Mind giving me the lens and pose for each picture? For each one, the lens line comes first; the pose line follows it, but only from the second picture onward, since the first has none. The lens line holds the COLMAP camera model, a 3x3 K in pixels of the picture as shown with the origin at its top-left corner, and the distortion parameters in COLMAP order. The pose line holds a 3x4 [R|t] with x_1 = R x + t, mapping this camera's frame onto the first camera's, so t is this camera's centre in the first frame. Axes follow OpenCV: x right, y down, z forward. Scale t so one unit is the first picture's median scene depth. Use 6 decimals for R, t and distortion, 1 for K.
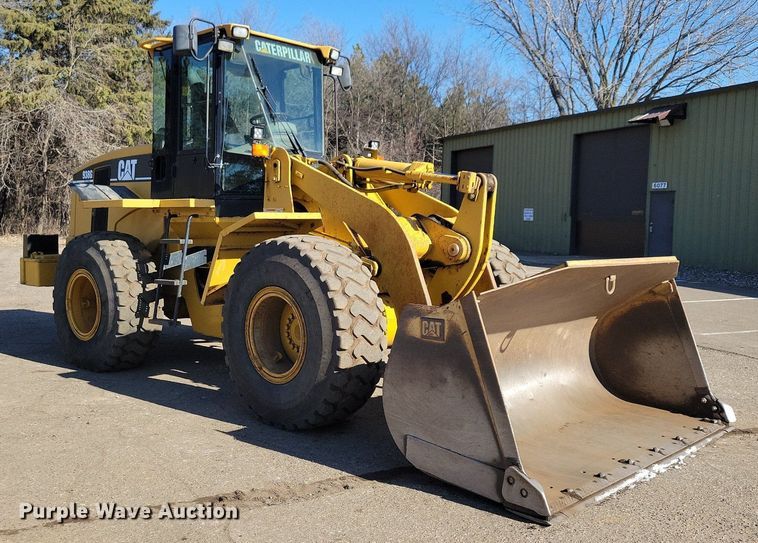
lens RADIAL K [[732.5, 0, 381.0], [0, 732.5, 269.7], [0, 0, 1]] dist [0.022786, 0.000000]
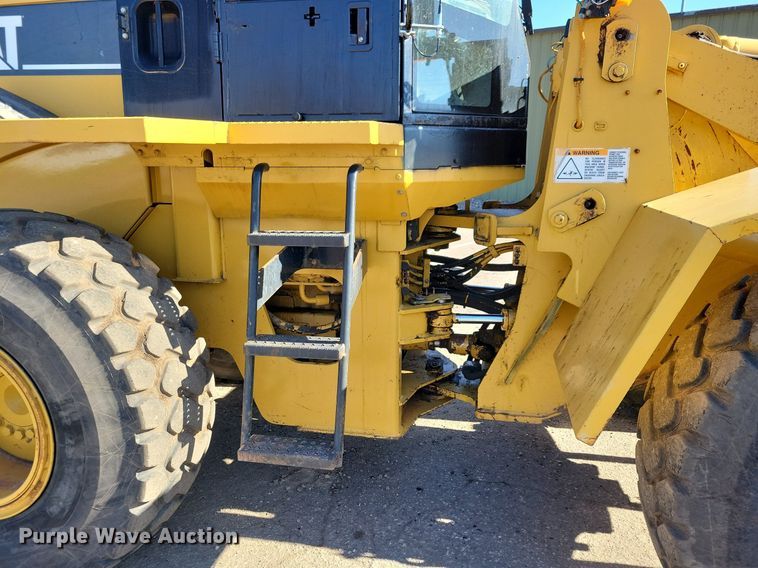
lens RADIAL K [[570.0, 0, 376.6], [0, 570.0, 276.9], [0, 0, 1]] dist [0.057433, -0.040338]
pose [[0.864977, -0.108526, 0.489936, -0.420955], [0.036463, 0.987346, 0.154332, -0.067239], [-0.500485, -0.115629, 0.857989, 0.784497]]
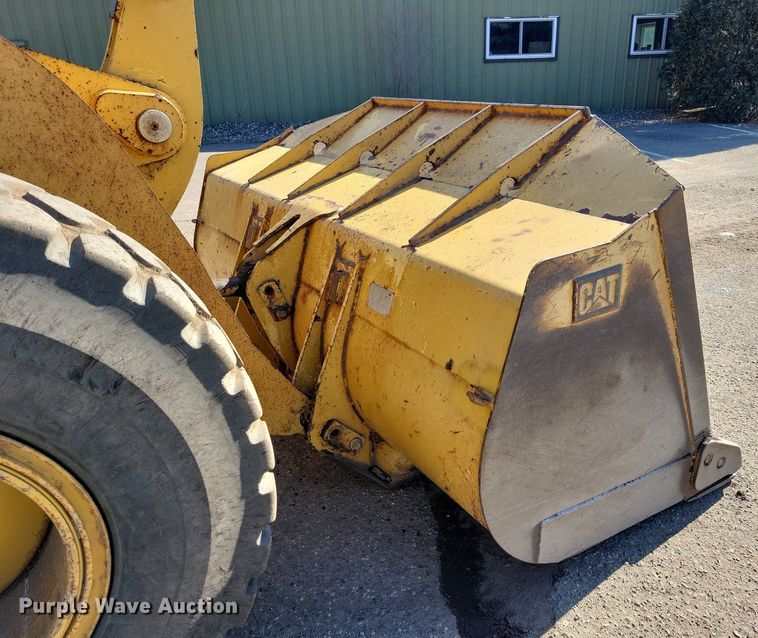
lens RADIAL K [[642.6, 0, 429.0], [0, 642.6, 315.4], [0, 0, 1]] dist [0.064086, -0.033824]
pose [[0.225372, -0.386680, 0.894252, -0.208132], [0.103999, 0.922170, 0.372542, -0.043826], [-0.968706, 0.009041, 0.248045, 0.665202]]
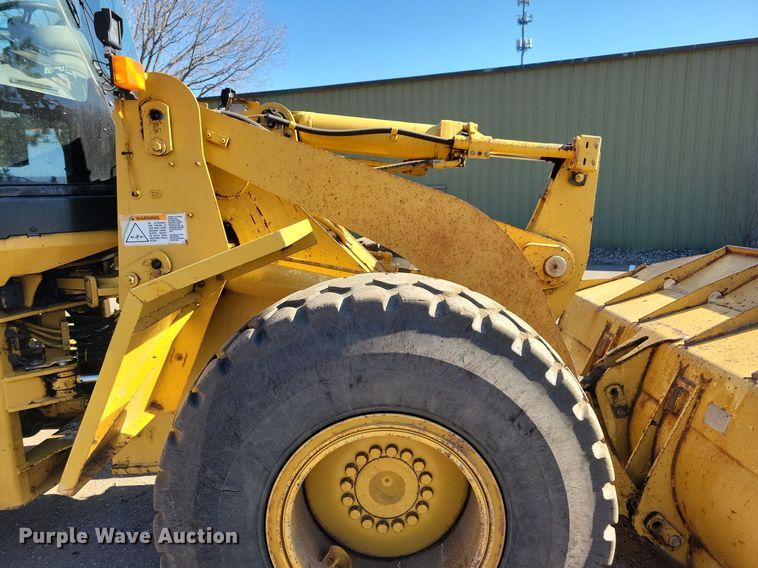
lens RADIAL K [[570.0, 0, 389.4], [0, 570.0, 286.5], [0, 0, 1]] dist [0.057433, -0.040338]
pose [[0.734926, -0.139420, 0.663661, -0.283903], [0.086585, 0.989920, 0.112076, -0.067083], [-0.672597, -0.024905, 0.739590, 0.646939]]
